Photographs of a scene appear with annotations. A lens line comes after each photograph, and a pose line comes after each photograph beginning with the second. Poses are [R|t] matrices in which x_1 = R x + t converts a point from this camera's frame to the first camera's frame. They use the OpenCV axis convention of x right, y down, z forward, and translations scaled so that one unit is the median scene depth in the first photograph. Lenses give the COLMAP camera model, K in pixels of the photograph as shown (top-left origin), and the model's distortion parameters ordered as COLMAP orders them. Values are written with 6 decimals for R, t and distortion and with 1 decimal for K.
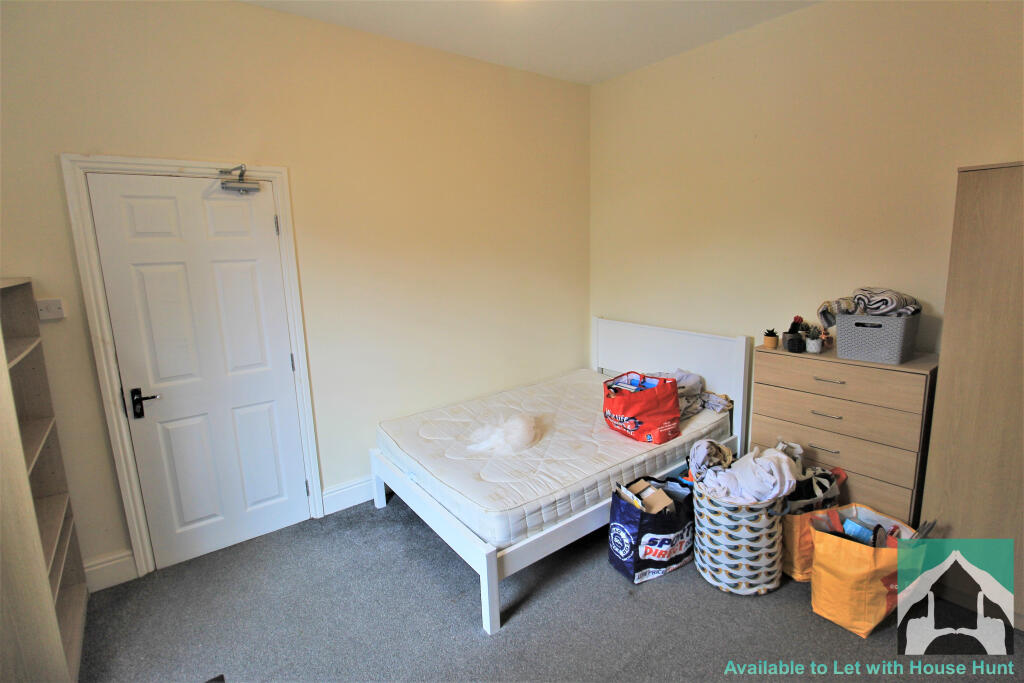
lens RADIAL K [[486.1, 0, 512.3], [0, 486.1, 338.6], [0, 0, 1]] dist [-0.016844, -0.003294]
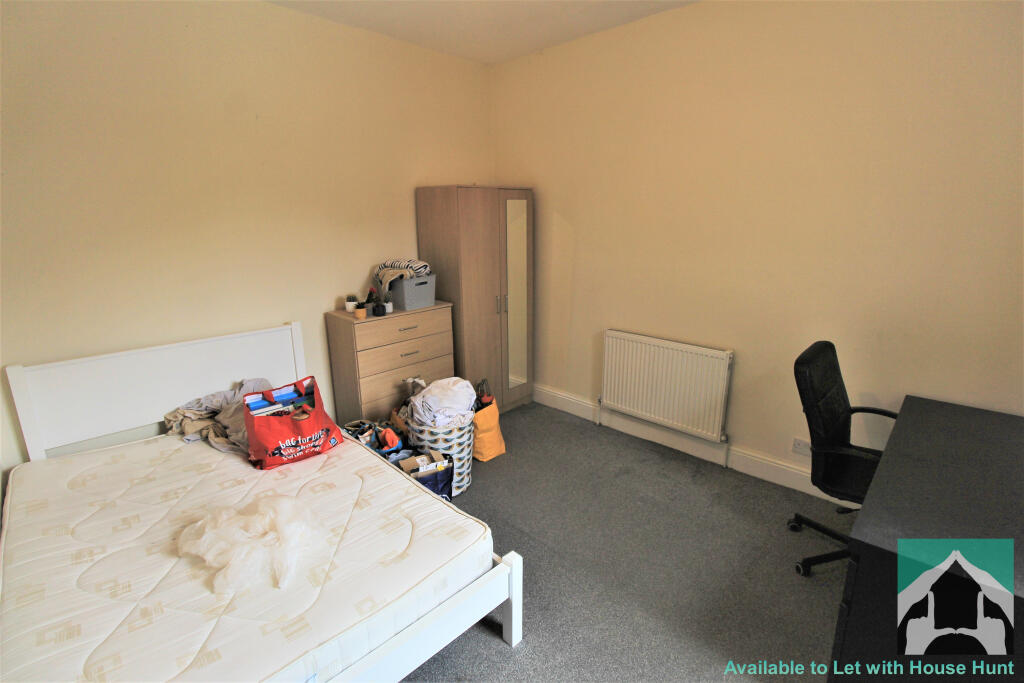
lens RADIAL K [[486.1, 0, 512.3], [0, 486.1, 339.9], [0, 0, 1]] dist [-0.016844, -0.003294]
pose [[-0.162446, -0.214201, 0.963187, -0.749942], [0.192163, 0.950595, 0.243809, -0.166034], [-0.967825, 0.224694, -0.113259, 0.895685]]
